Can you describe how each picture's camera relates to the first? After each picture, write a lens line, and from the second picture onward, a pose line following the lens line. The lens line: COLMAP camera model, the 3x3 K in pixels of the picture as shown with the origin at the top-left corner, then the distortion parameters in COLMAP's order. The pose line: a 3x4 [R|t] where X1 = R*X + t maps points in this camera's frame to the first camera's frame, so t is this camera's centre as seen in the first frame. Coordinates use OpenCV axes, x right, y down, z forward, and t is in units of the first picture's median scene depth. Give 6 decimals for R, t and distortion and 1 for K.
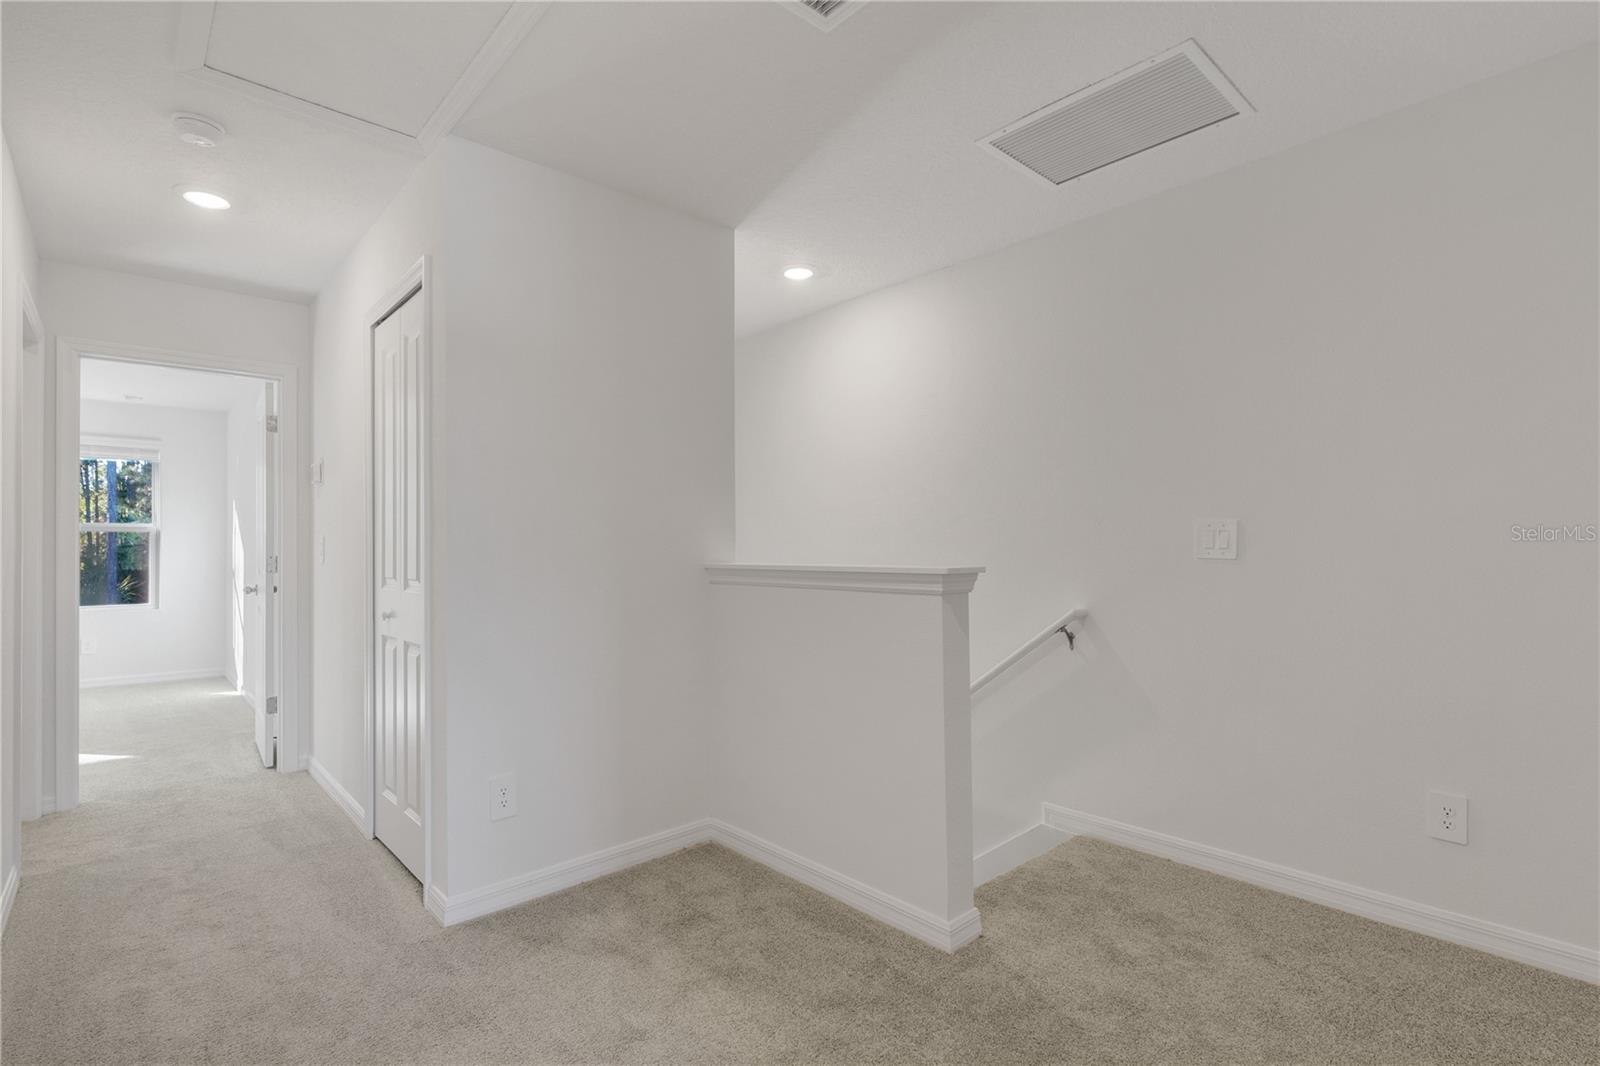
lens RADIAL K [[764.5, 0, 799.3], [0, 764.5, 536.7], [0, 0, 1]] dist [-0.003513, -0.000316]
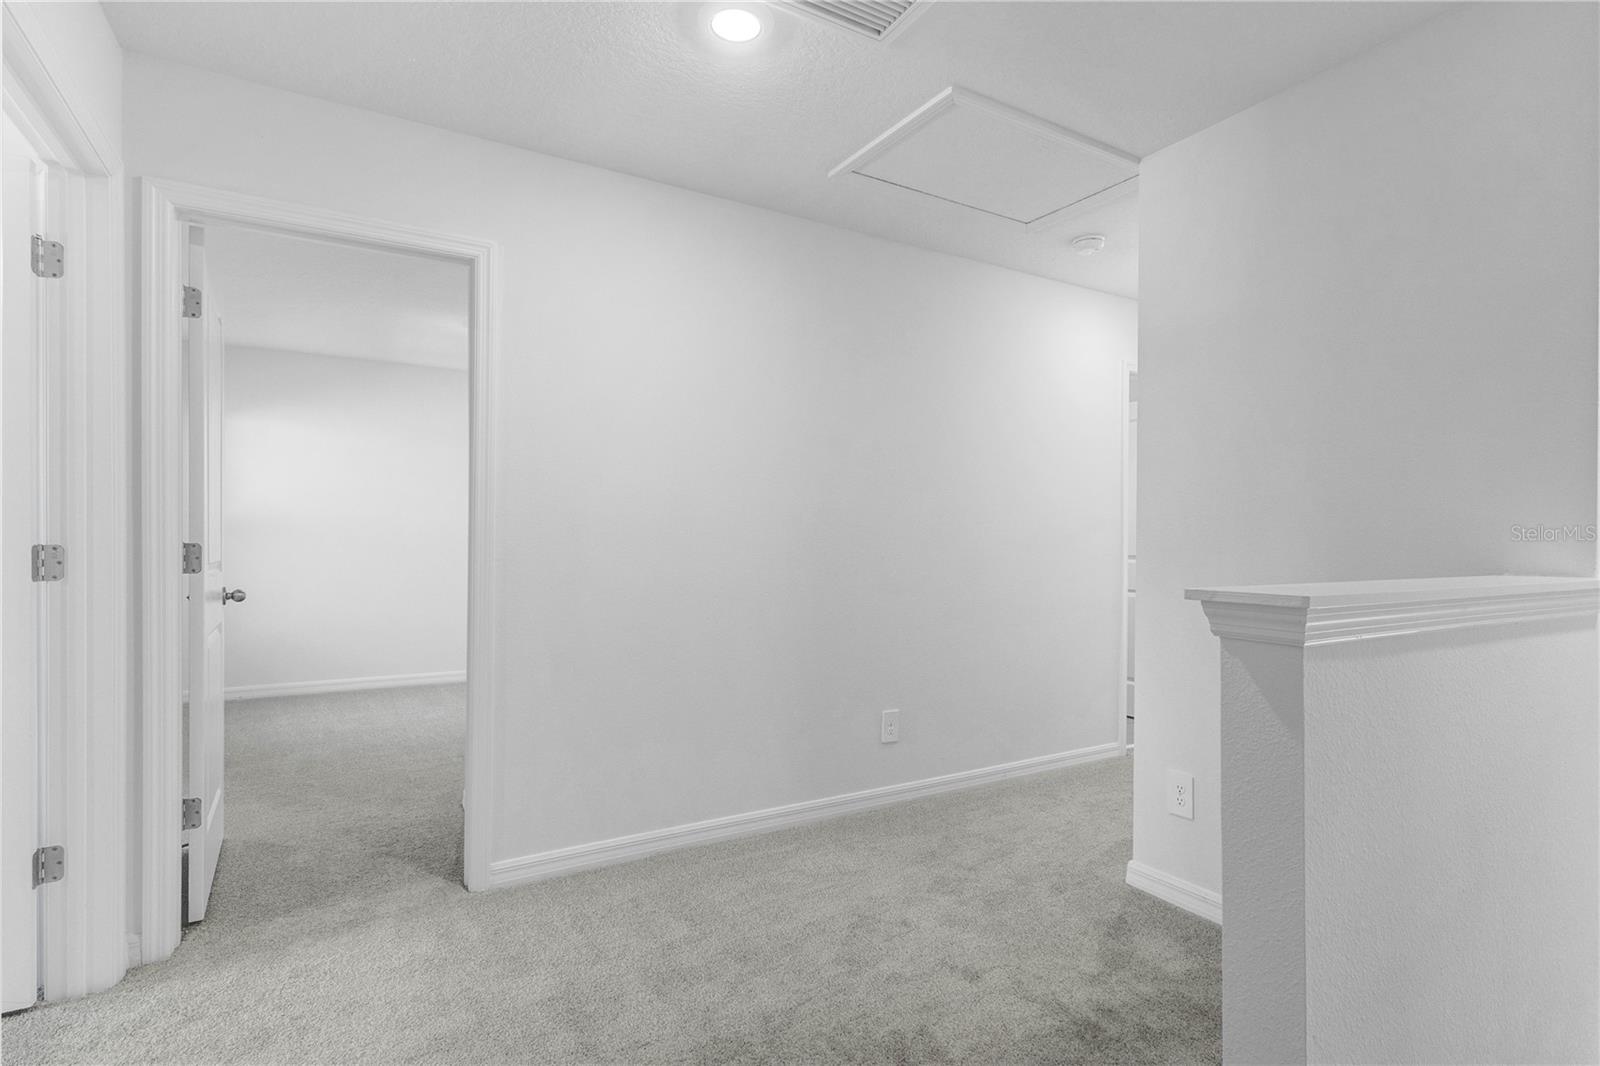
lens RADIAL K [[764.5, 0, 795.7], [0, 764.5, 534.6], [0, 0, 1]] dist [-0.003513, -0.000316]
pose [[-0.196891, 0.000566, -0.980425, 0.802397], [0.002799, 0.999996, 0.000016, -0.000787], [0.980421, -0.002741, -0.196892, 0.822217]]
